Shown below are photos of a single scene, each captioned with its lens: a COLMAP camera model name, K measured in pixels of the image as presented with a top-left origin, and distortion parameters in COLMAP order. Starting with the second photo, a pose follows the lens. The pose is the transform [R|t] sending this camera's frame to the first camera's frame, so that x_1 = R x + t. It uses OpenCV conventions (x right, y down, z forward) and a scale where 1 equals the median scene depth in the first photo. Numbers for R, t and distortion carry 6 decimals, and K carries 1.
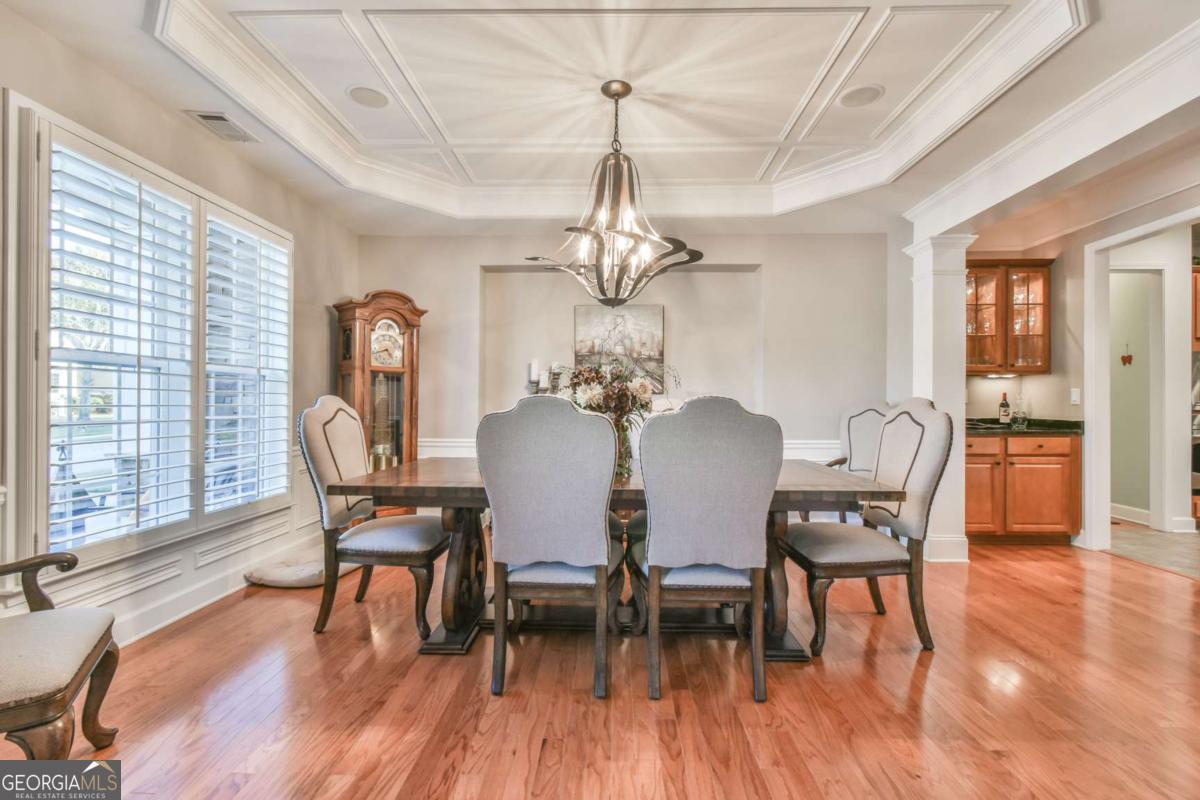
lens RADIAL K [[526.1, 0, 604.5], [0, 526.1, 401.1], [0, 0, 1]] dist [-0.000134, -0.000365]
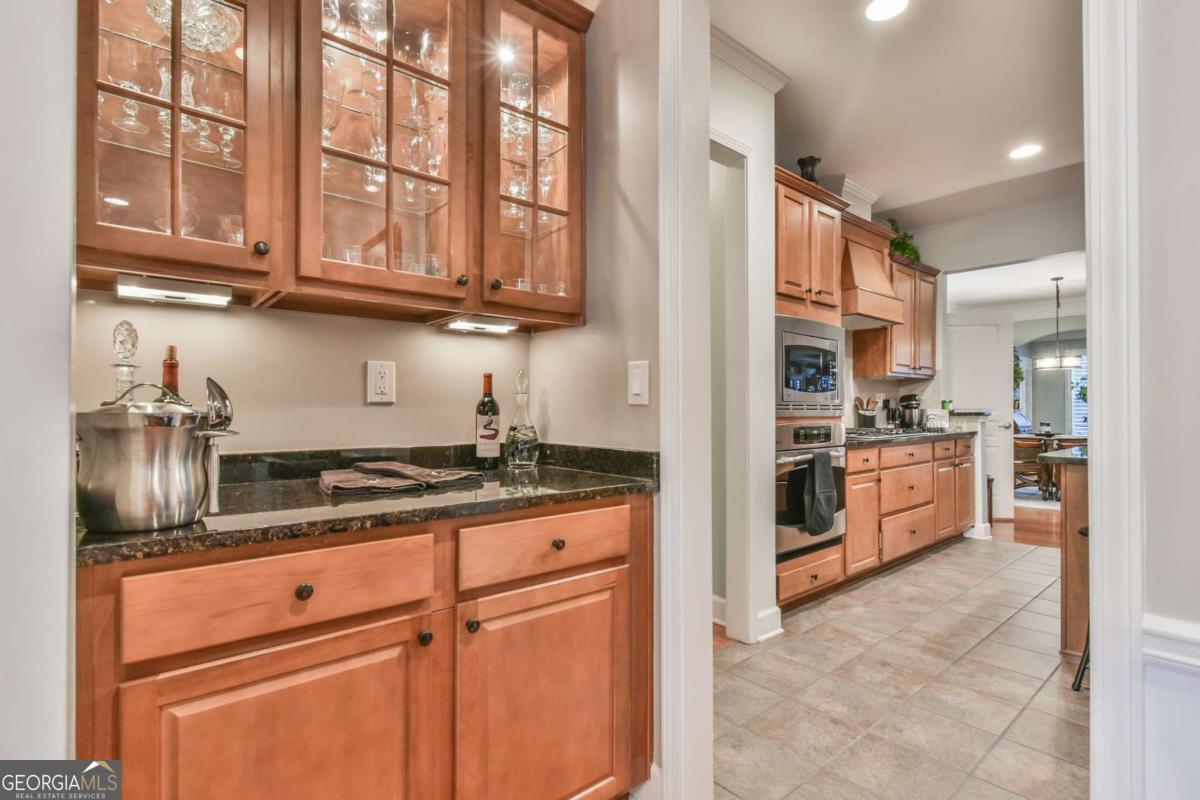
lens RADIAL K [[575.3, 0, 601.2], [0, 575.3, 405.2], [0, 0, 1]] dist [0.000230, -0.000093]
pose [[0.748272, 0.002154, 0.663389, 0.583442], [0.001156, 0.999989, -0.004551, 0.007862], [-0.663391, 0.004173, 0.748261, 0.684562]]
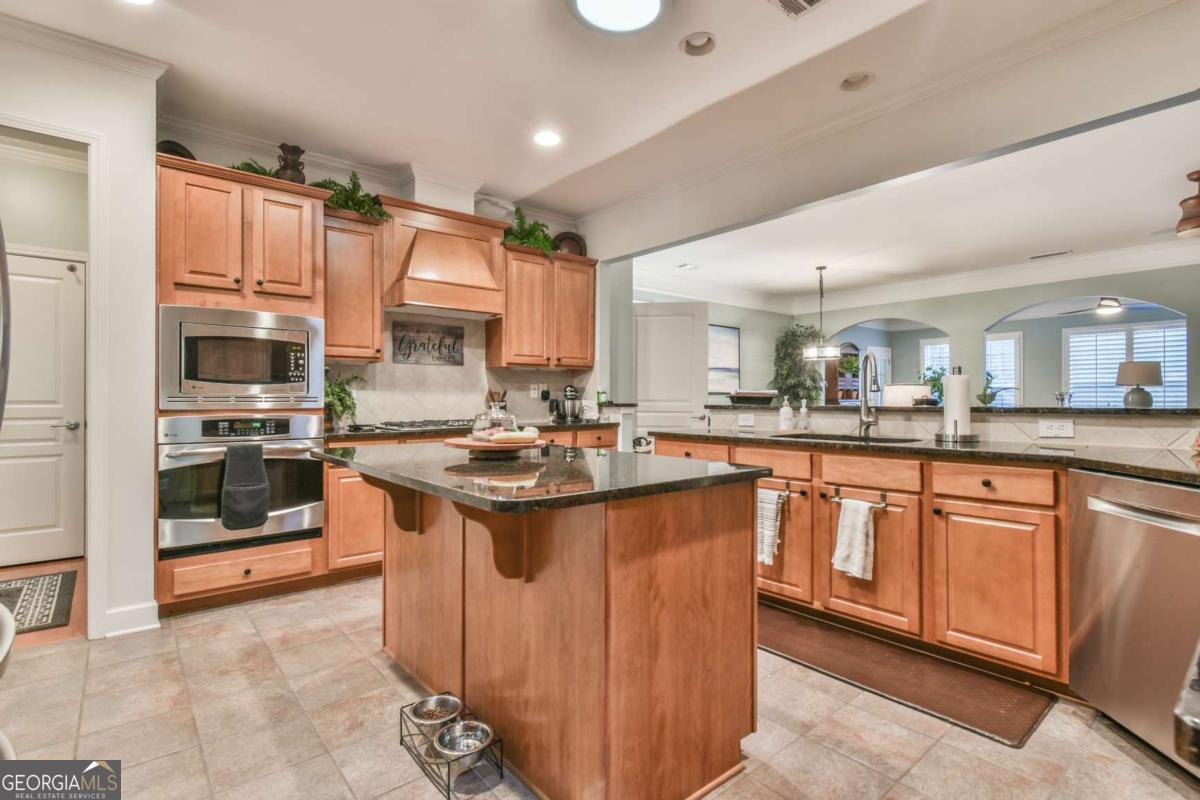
lens RADIAL K [[572.2, 0, 602.9], [0, 572.2, 397.2], [0, 0, 1]] dist [-0.000772, -0.000755]
pose [[0.753962, -0.000866, 0.656917, 1.119827], [0.003884, 0.999988, -0.003139, 0.009223], [-0.656907, 0.004918, 0.753956, 0.234048]]
